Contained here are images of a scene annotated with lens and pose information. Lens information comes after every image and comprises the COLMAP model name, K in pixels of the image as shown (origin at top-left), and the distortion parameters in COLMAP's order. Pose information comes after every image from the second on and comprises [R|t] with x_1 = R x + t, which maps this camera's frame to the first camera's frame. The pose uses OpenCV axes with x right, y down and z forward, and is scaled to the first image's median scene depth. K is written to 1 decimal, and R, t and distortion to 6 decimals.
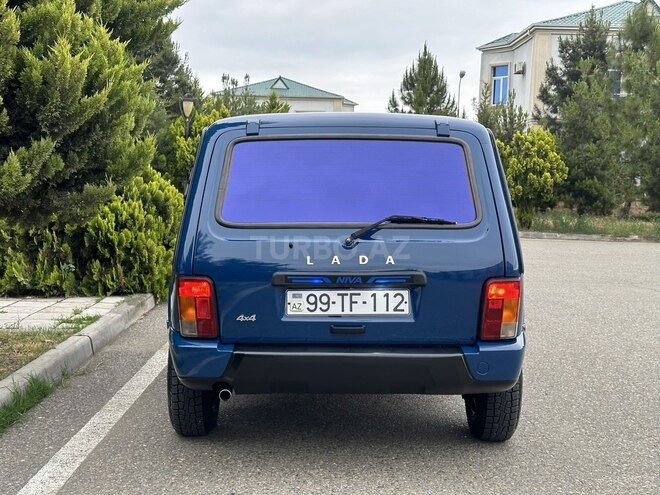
lens RADIAL K [[919.0, 0, 325.5], [0, 919.0, 252.0], [0, 0, 1]] dist [0.127311, 0.000000]
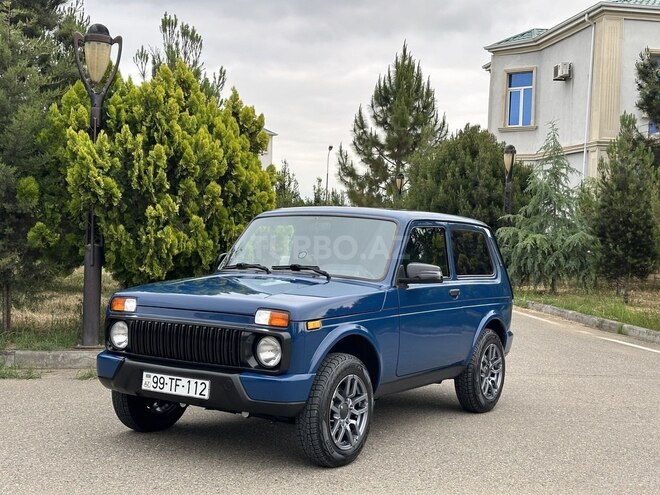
lens RADIAL K [[919.0, 0, 332.3], [0, 919.0, 244.2], [0, 0, 1]] dist [0.127311, 0.000000]
pose [[0.990117, 0.003716, 0.140194, -0.295097], [0.003875, 0.998542, -0.053835, -0.156573], [-0.140190, 0.053846, 0.988659, 1.682506]]
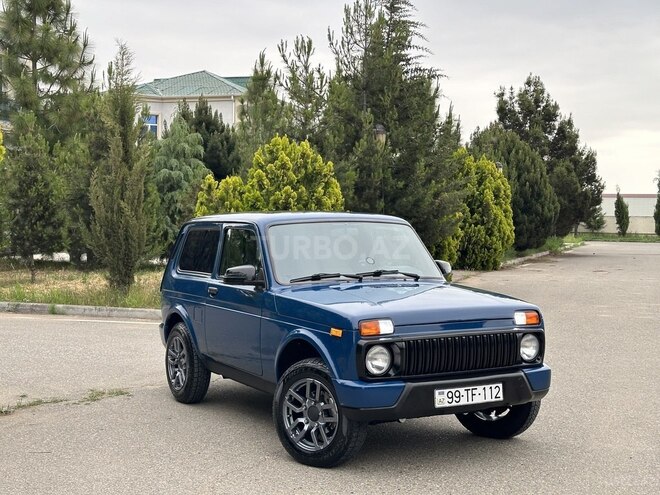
lens RADIAL K [[919.0, 0, 325.6], [0, 919.0, 244.8], [0, 0, 1]] dist [0.127311, 0.000000]
pose [[0.346127, -0.054345, 0.936612, -0.970738], [0.070750, 0.996990, 0.031703, -0.230659], [-0.935516, 0.055292, 0.348931, 2.201247]]
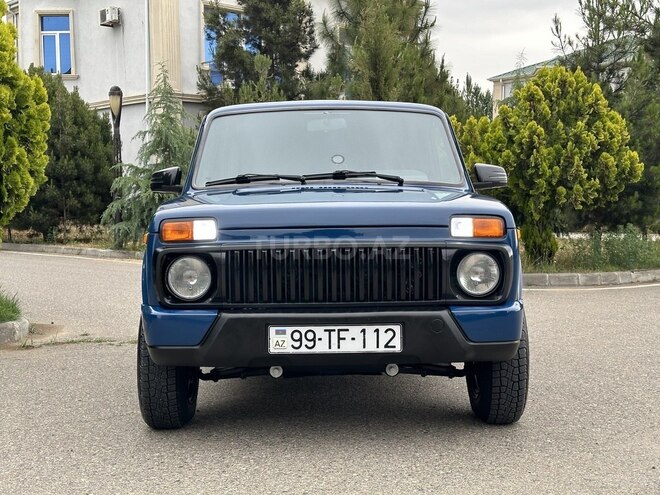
lens RADIAL K [[919.0, 0, 328.2], [0, 919.0, 249.4], [0, 0, 1]] dist [0.127311, 0.000000]
pose [[0.750296, -0.063230, 0.658071, -0.593555], [0.076227, 0.997051, 0.008891, -0.138947], [-0.656693, 0.043492, 0.752903, 2.022582]]
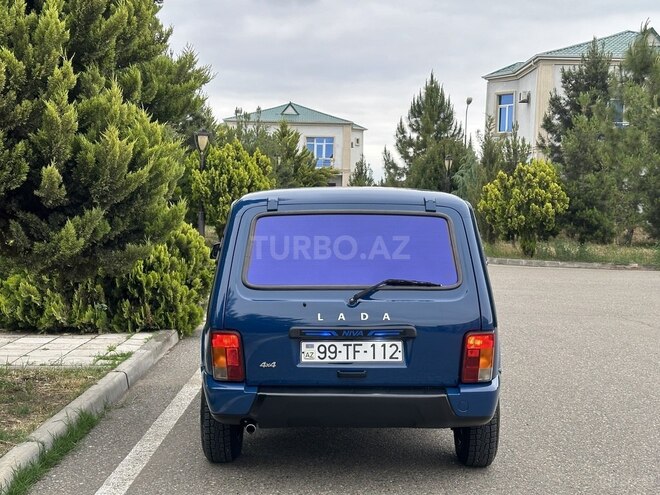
lens RADIAL K [[919.0, 0, 327.0], [0, 919.0, 249.5], [0, 0, 1]] dist [0.127311, 0.000000]
pose [[0.999953, -0.003099, -0.009182, 0.001550], [0.002867, 0.999681, -0.025109, -0.022922], [0.009257, 0.025081, 0.999643, -0.100204]]
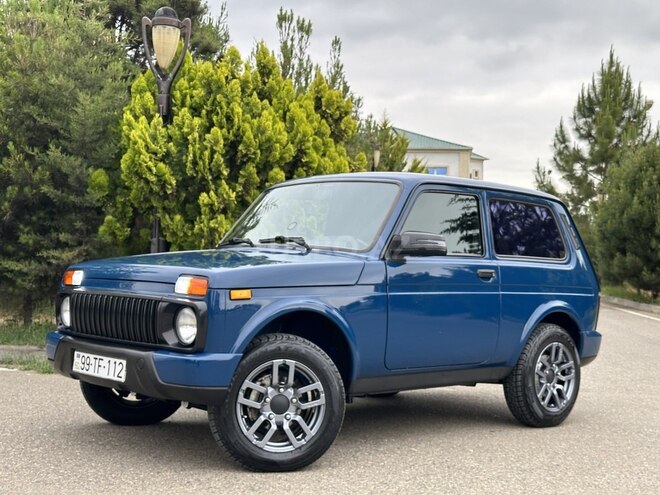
lens RADIAL K [[919.0, 0, 321.5], [0, 919.0, 250.0], [0, 0, 1]] dist [0.127311, 0.000000]
pose [[0.992619, 0.000947, -0.121270, -0.111921], [-0.011046, 0.996519, -0.082627, -0.118210], [0.120770, 0.083356, 0.989175, 1.801028]]
